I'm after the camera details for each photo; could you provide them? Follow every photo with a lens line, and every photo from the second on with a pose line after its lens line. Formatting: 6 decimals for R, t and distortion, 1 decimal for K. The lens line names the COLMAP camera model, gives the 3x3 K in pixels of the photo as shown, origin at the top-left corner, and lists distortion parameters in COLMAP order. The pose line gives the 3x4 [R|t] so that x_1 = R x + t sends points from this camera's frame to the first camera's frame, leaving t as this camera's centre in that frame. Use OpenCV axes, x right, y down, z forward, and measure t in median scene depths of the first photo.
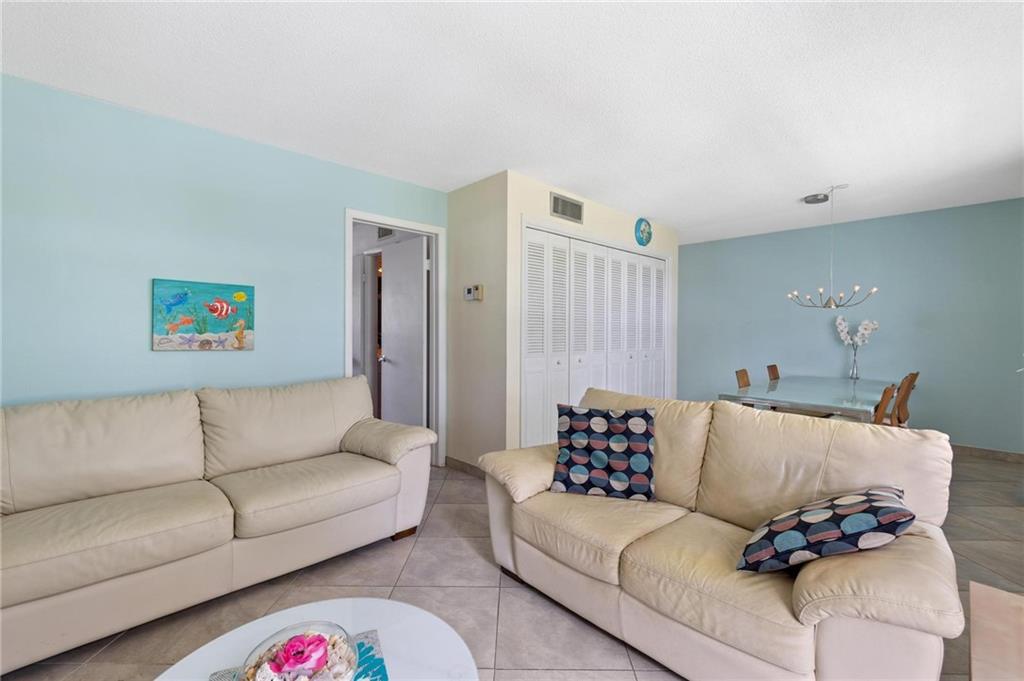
lens RADIAL K [[440.3, 0, 513.5], [0, 440.3, 331.9], [0, 0, 1]] dist [-0.008479, 0.000783]
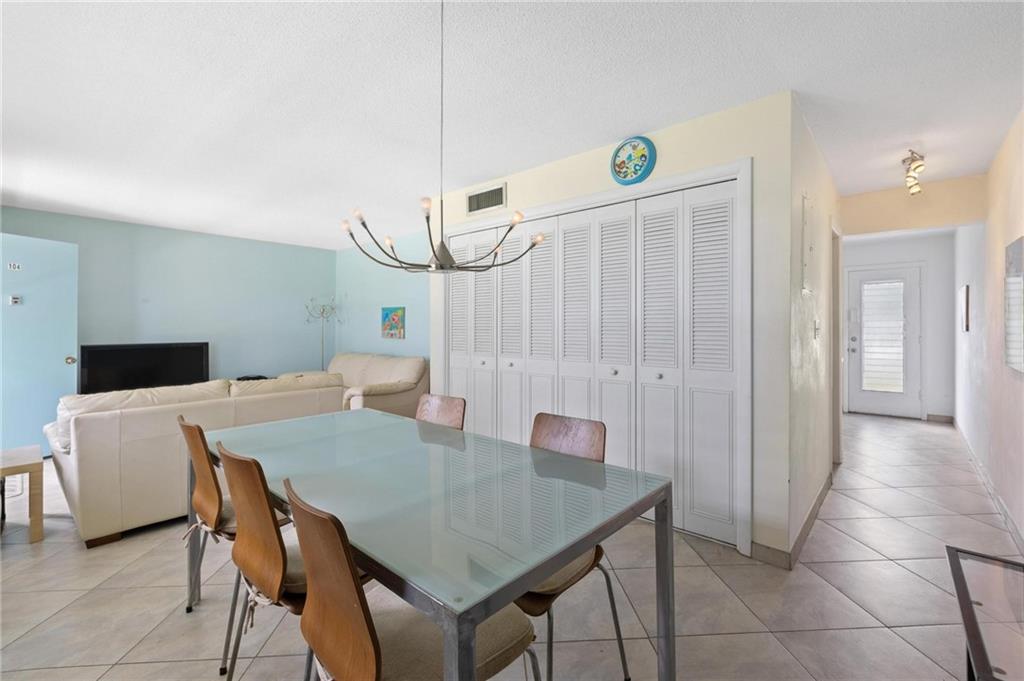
lens RADIAL K [[440.3, 0, 514.0], [0, 440.3, 333.0], [0, 0, 1]] dist [-0.008479, 0.000783]
pose [[0.072046, 0.005515, -0.997386, 1.510445], [-0.012078, 0.999916, 0.004657, -0.000653], [0.997328, 0.011711, 0.072107, 1.406753]]
